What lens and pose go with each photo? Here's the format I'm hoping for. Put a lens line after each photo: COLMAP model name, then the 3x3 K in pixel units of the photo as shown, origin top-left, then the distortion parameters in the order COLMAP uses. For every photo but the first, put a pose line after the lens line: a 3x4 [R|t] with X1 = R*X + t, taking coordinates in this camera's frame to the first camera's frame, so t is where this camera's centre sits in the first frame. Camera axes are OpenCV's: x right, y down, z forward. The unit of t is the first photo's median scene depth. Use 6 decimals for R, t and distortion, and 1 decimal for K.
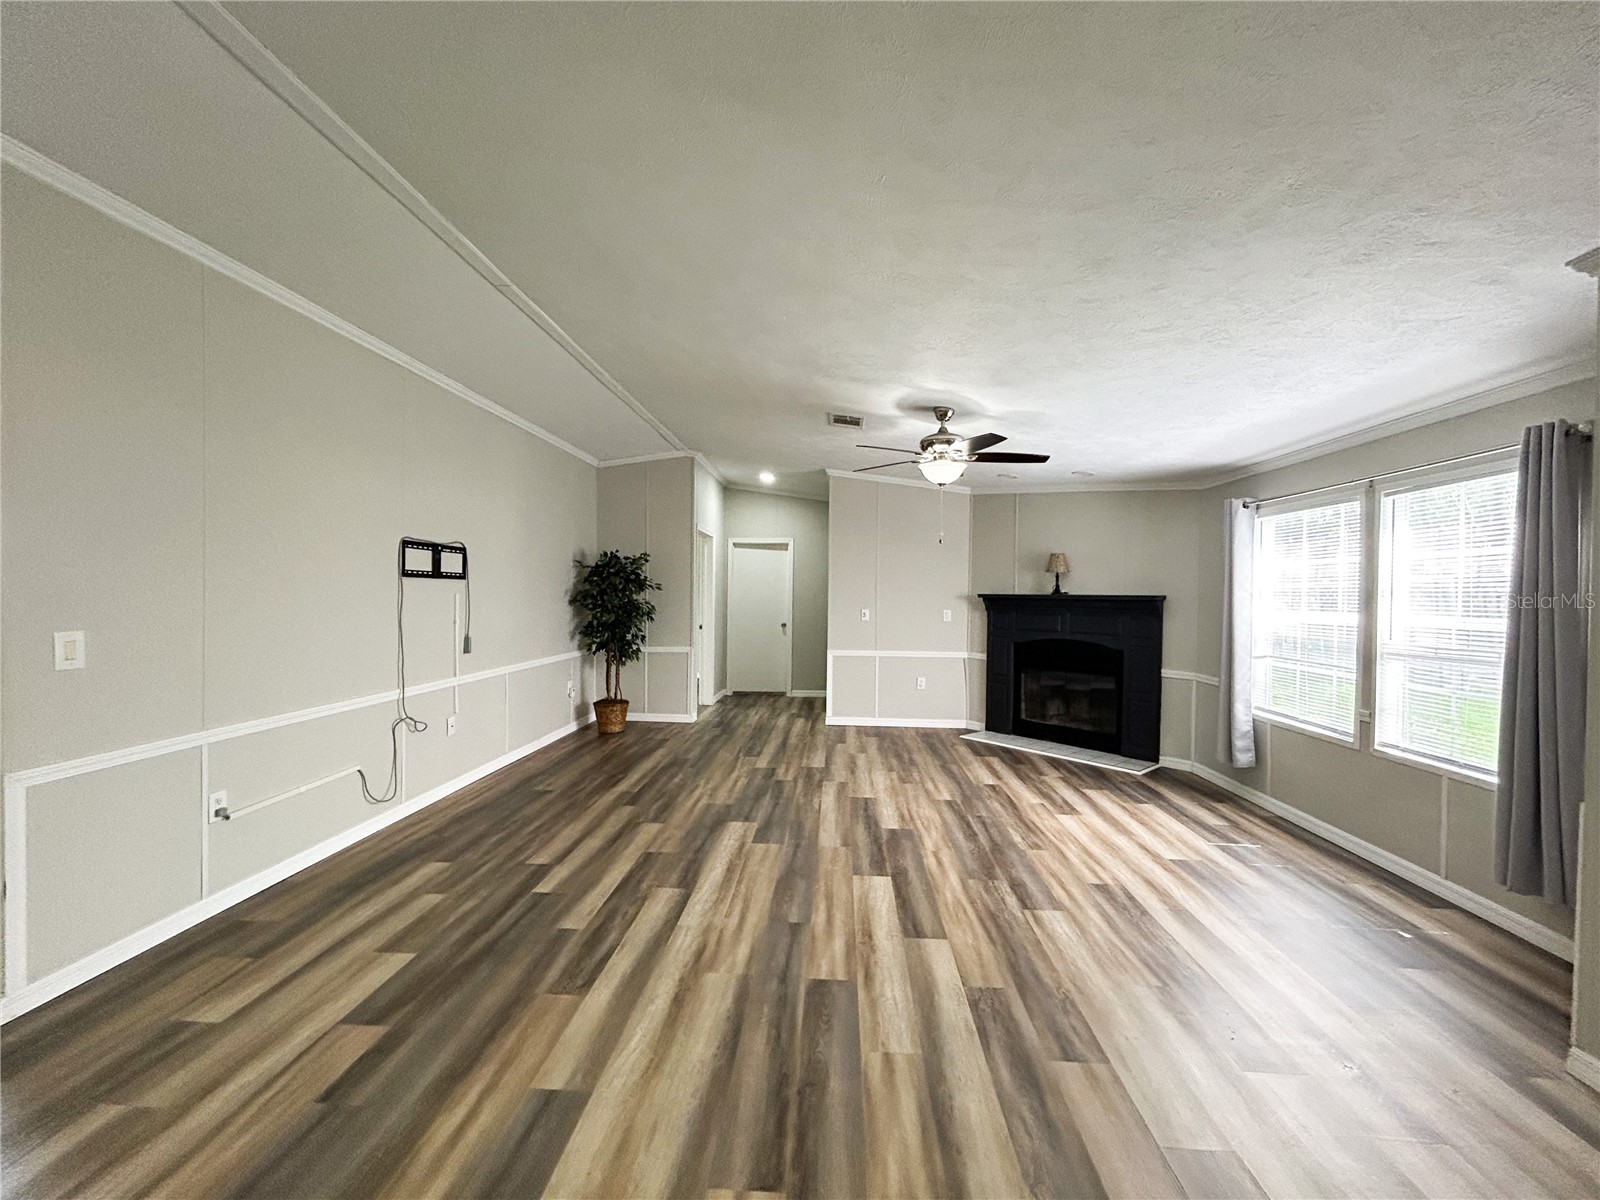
lens RADIAL K [[647.5, 0, 801.0], [0, 647.5, 602.0], [0, 0, 1]] dist [0.001221, -0.000282]
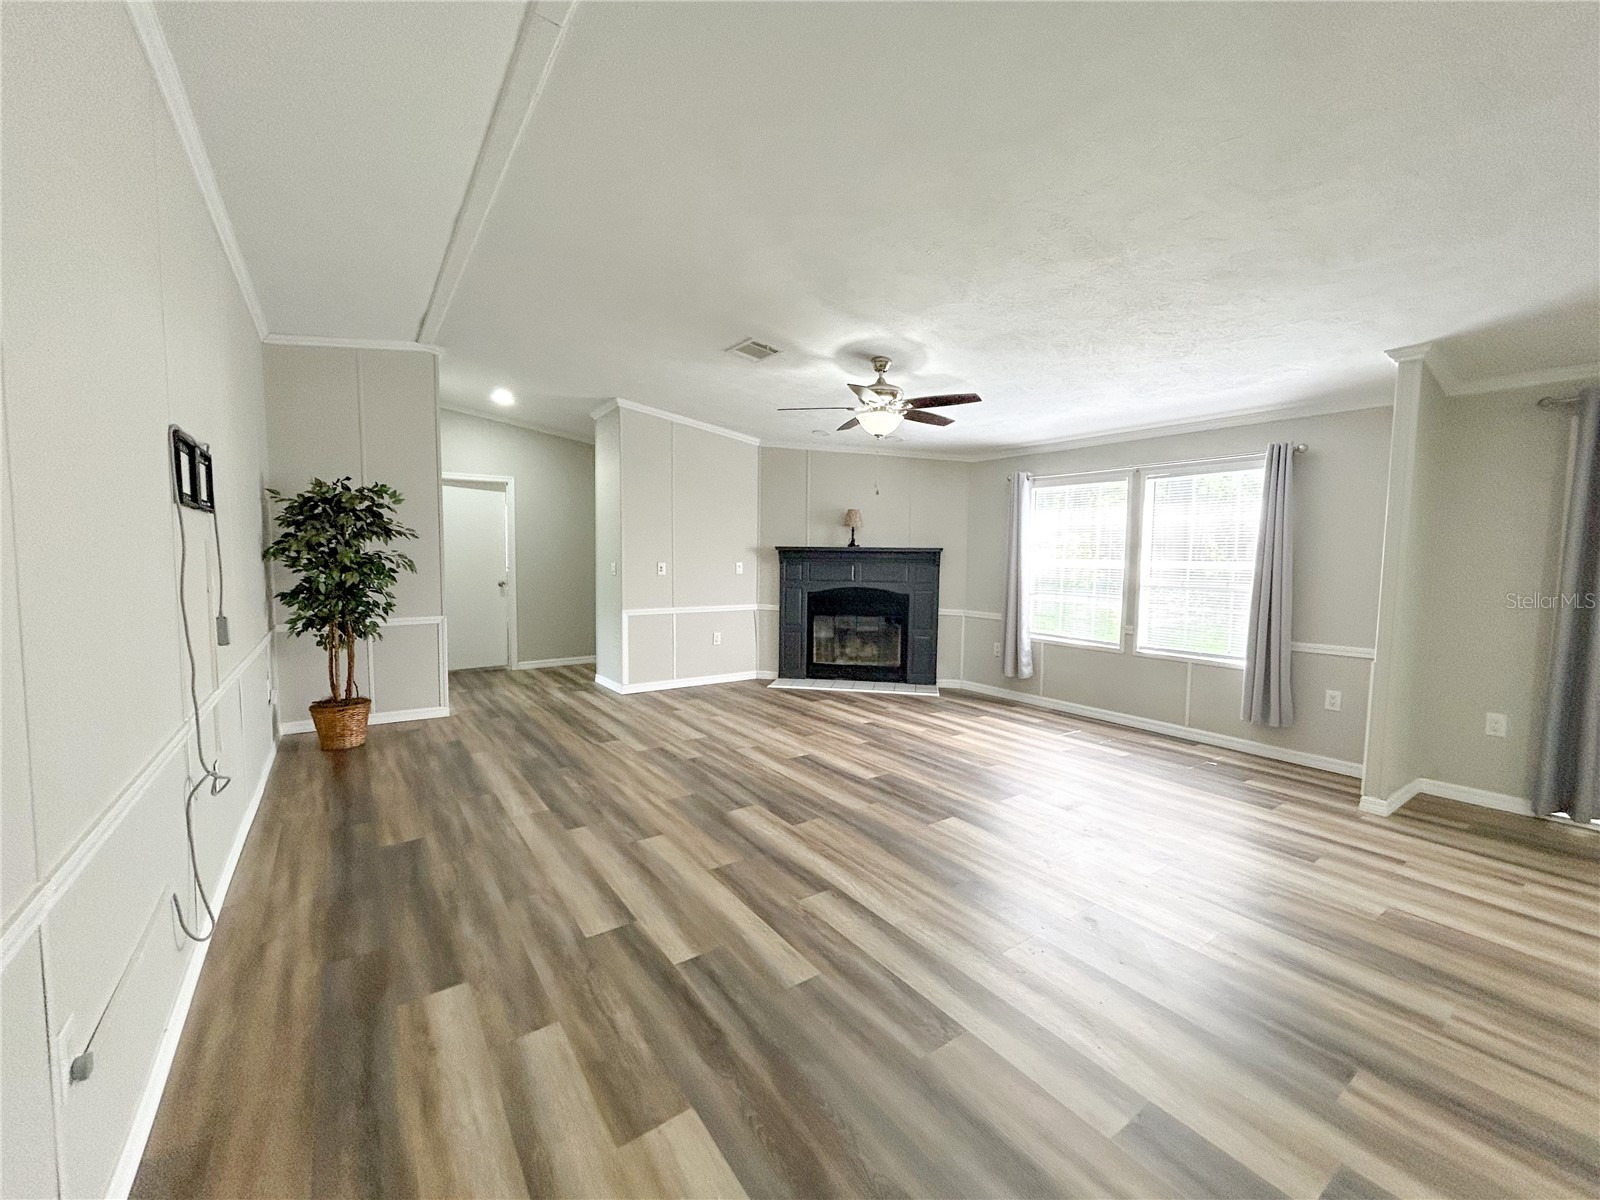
lens RADIAL K [[647.5, 0, 803.2], [0, 647.5, 600.5], [0, 0, 1]] dist [0.001221, -0.000282]
pose [[0.780014, -0.046177, 0.624056, -0.518051], [0.004496, 0.997661, 0.068203, 0.005357], [-0.625746, -0.050394, 0.778397, 0.275417]]
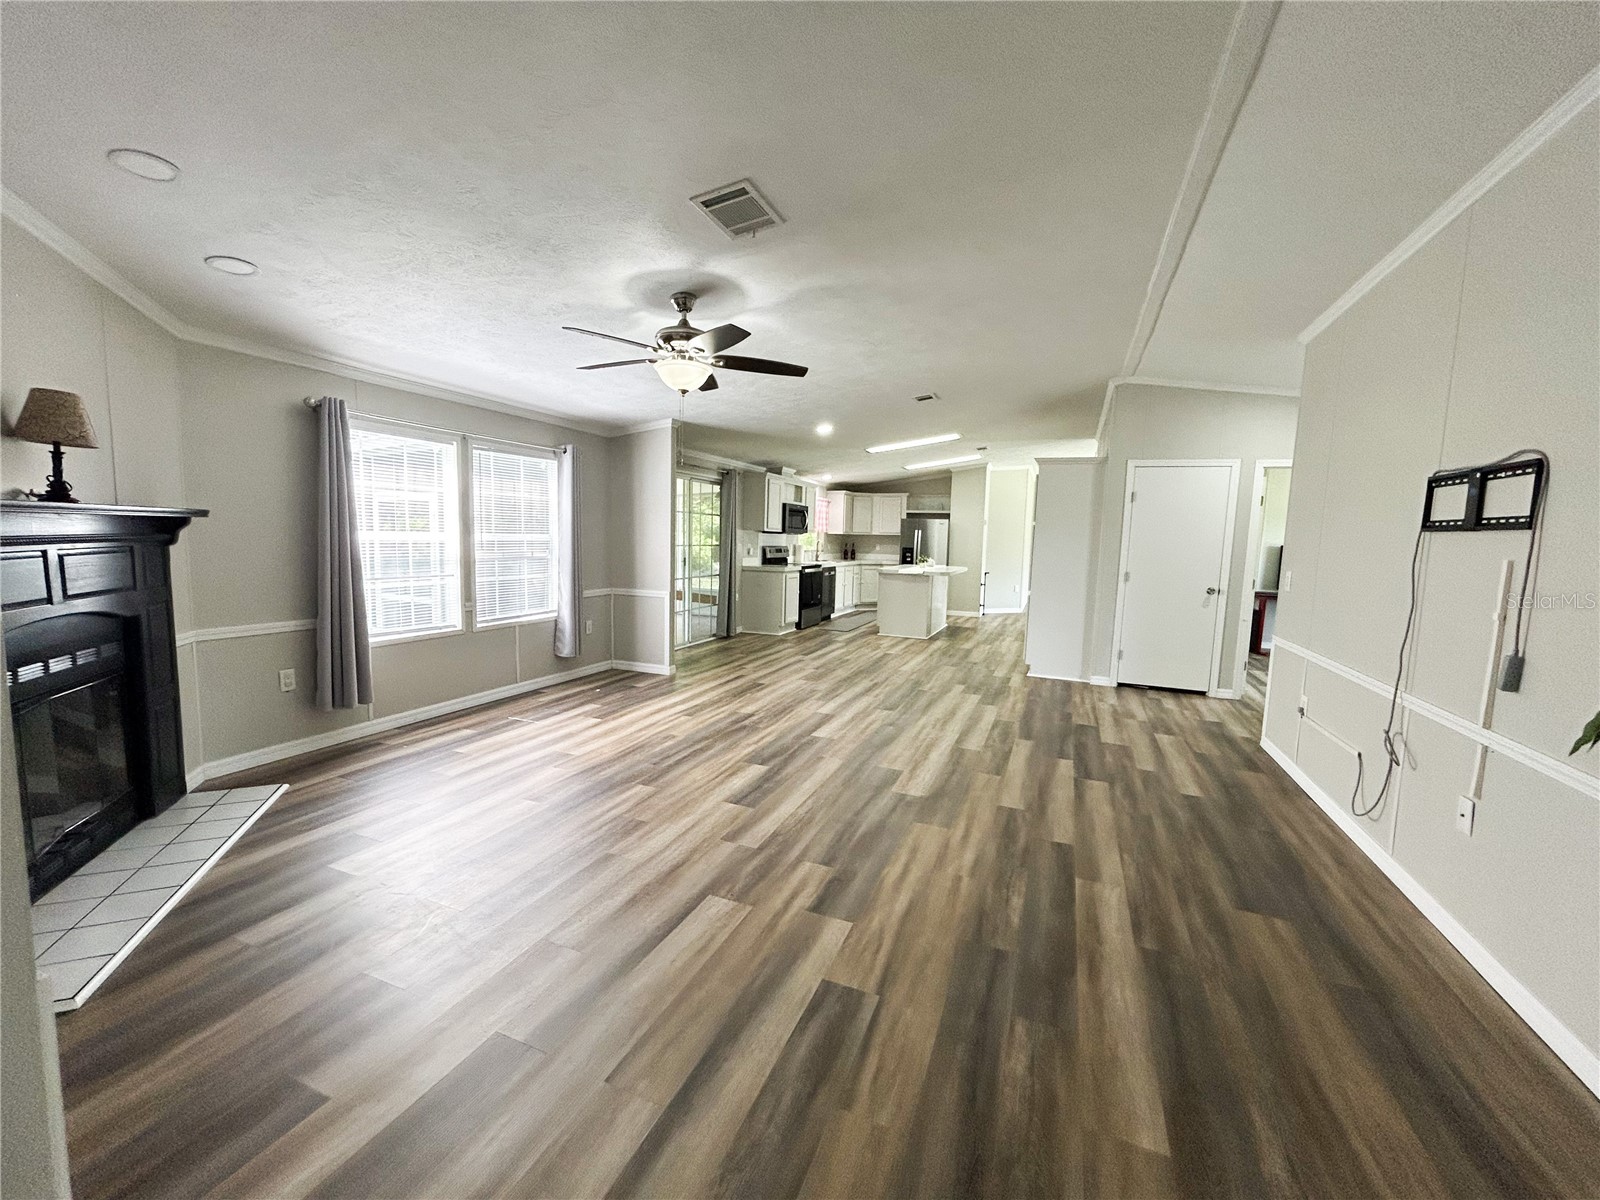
lens RADIAL K [[647.5, 0, 797.1], [0, 647.5, 607.1], [0, 0, 1]] dist [0.001221, -0.000282]
pose [[-0.943557, -0.075823, 0.322414, -0.201329], [-0.036192, 0.991218, 0.127191, -0.021785], [-0.329226, 0.108343, -0.938015, 1.747384]]
